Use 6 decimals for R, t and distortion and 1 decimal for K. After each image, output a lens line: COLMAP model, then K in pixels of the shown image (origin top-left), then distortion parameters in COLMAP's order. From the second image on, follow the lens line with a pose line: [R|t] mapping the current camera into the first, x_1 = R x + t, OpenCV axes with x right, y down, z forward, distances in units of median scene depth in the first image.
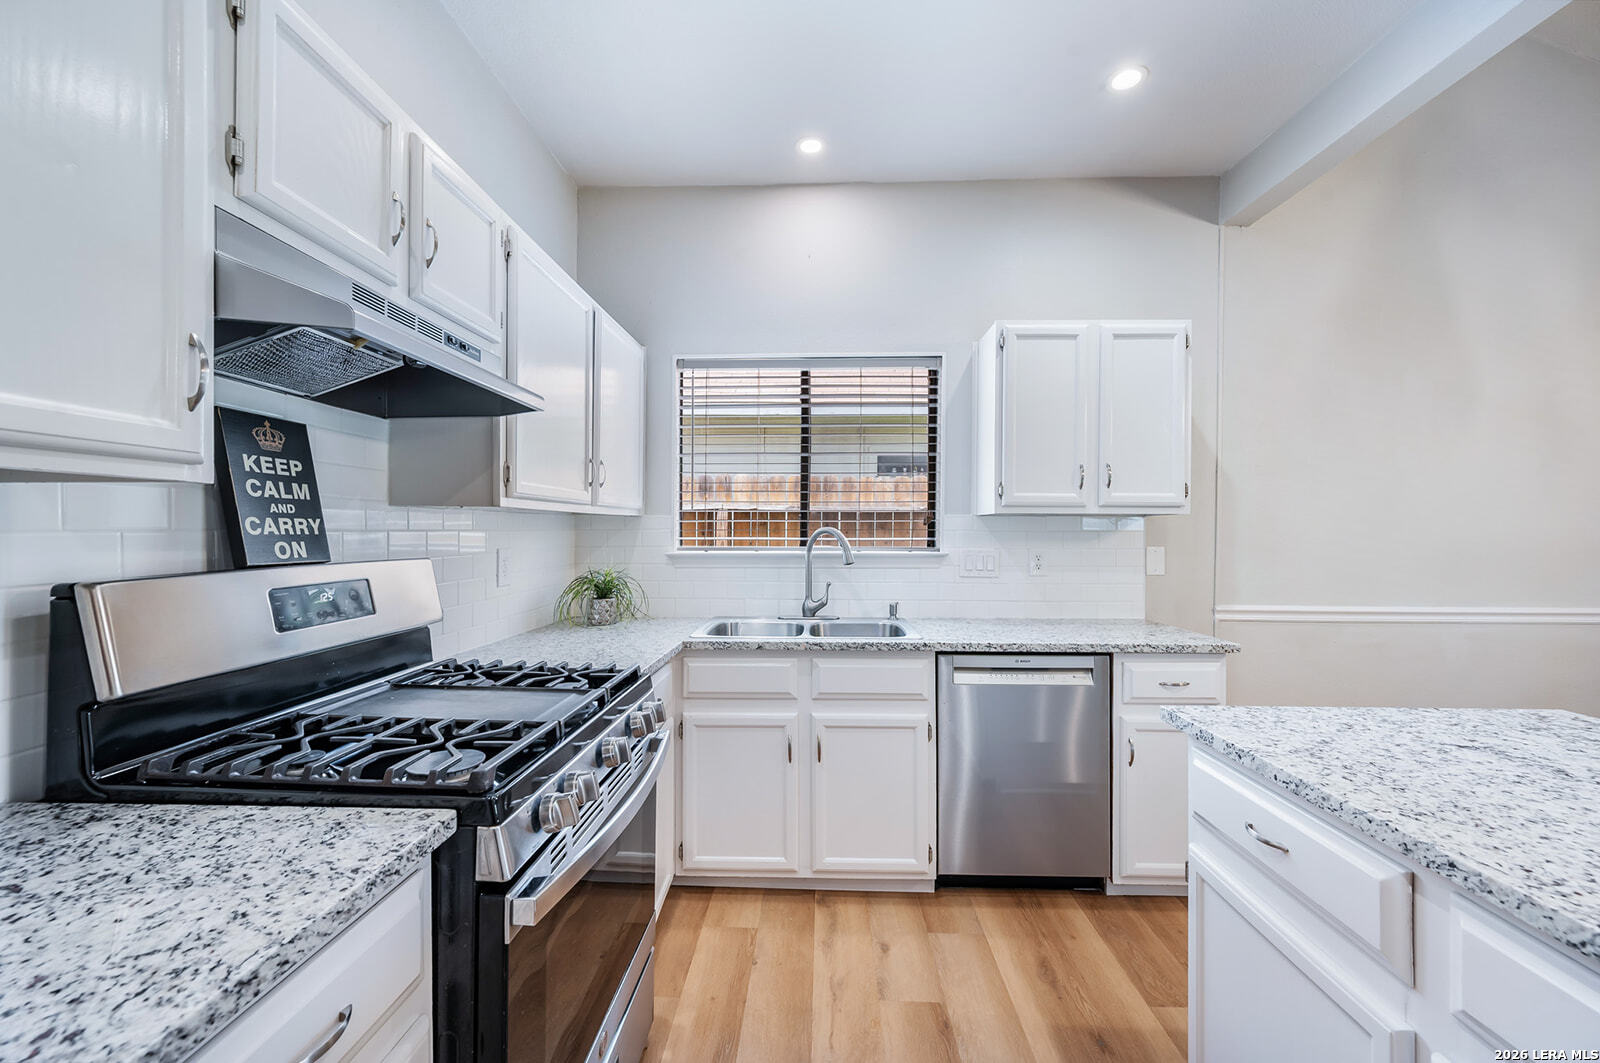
lens RADIAL K [[625.1, 0, 813.4], [0, 625.1, 528.3], [0, 0, 1]] dist [0.000828, 0.000242]
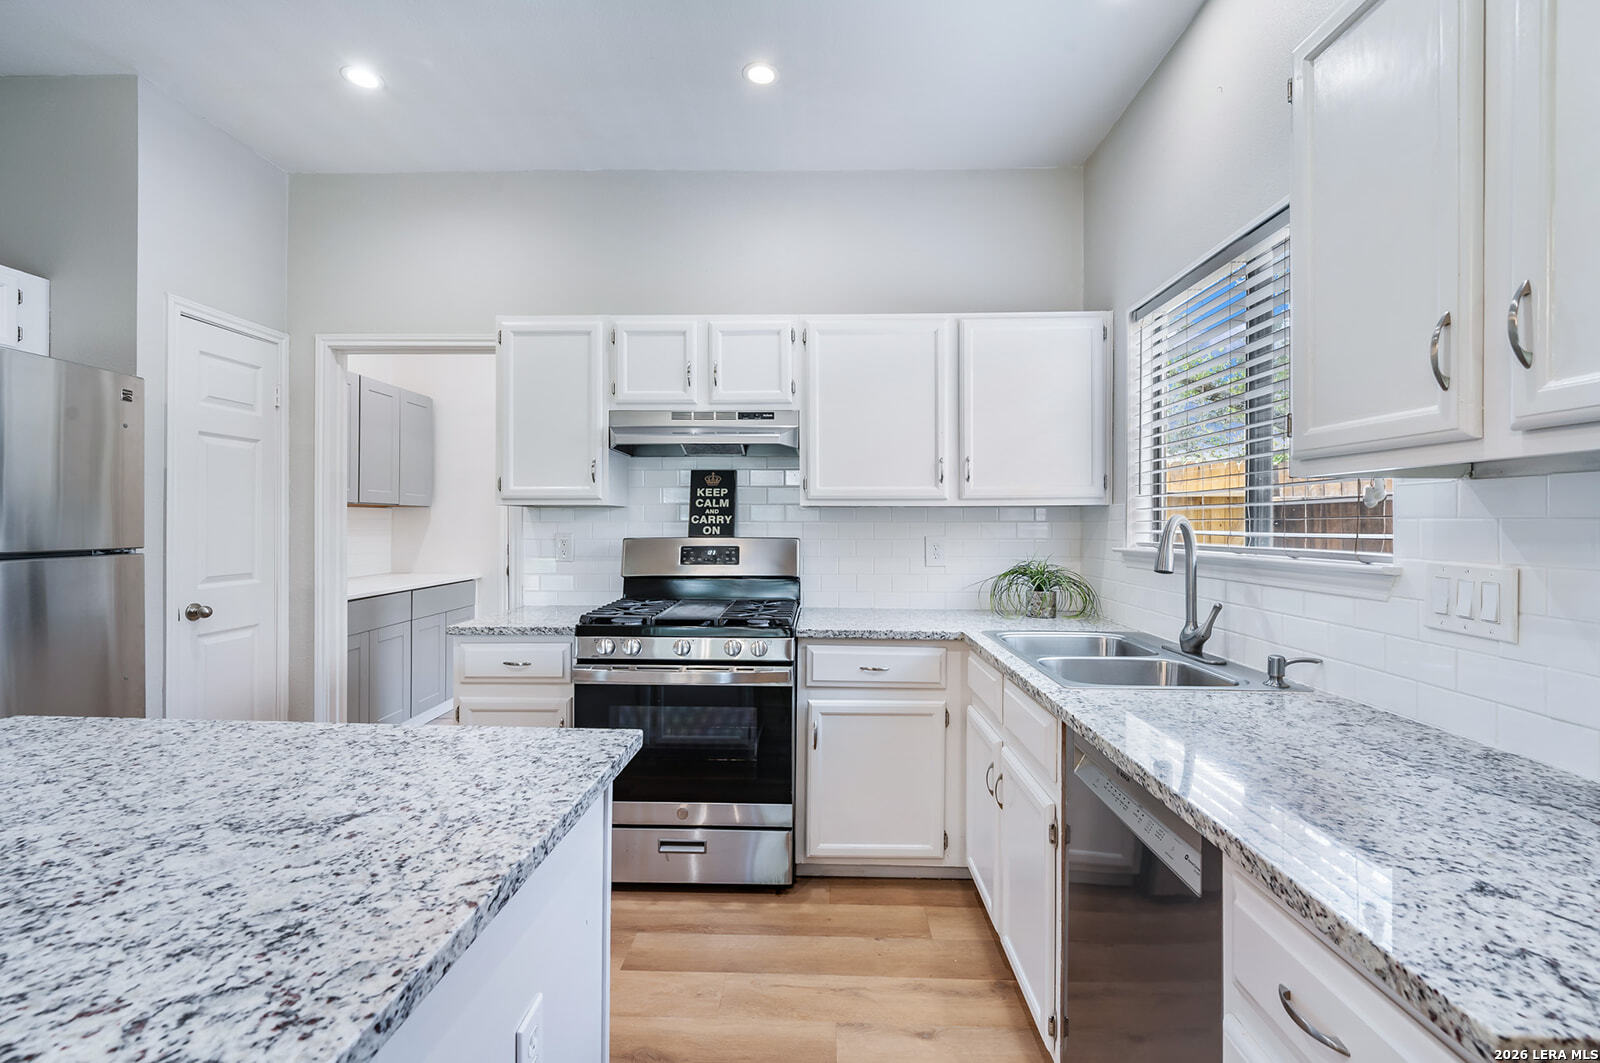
lens RADIAL K [[688.4, 0, 796.2], [0, 688.4, 522.8], [0, 0, 1]] dist [-0.001711, -0.000282]
pose [[-0.000038, -0.003992, -0.999992, 1.198045], [-0.000068, 0.999992, -0.003992, 0.013779], [1.000000, 0.000067, -0.000038, 0.990980]]
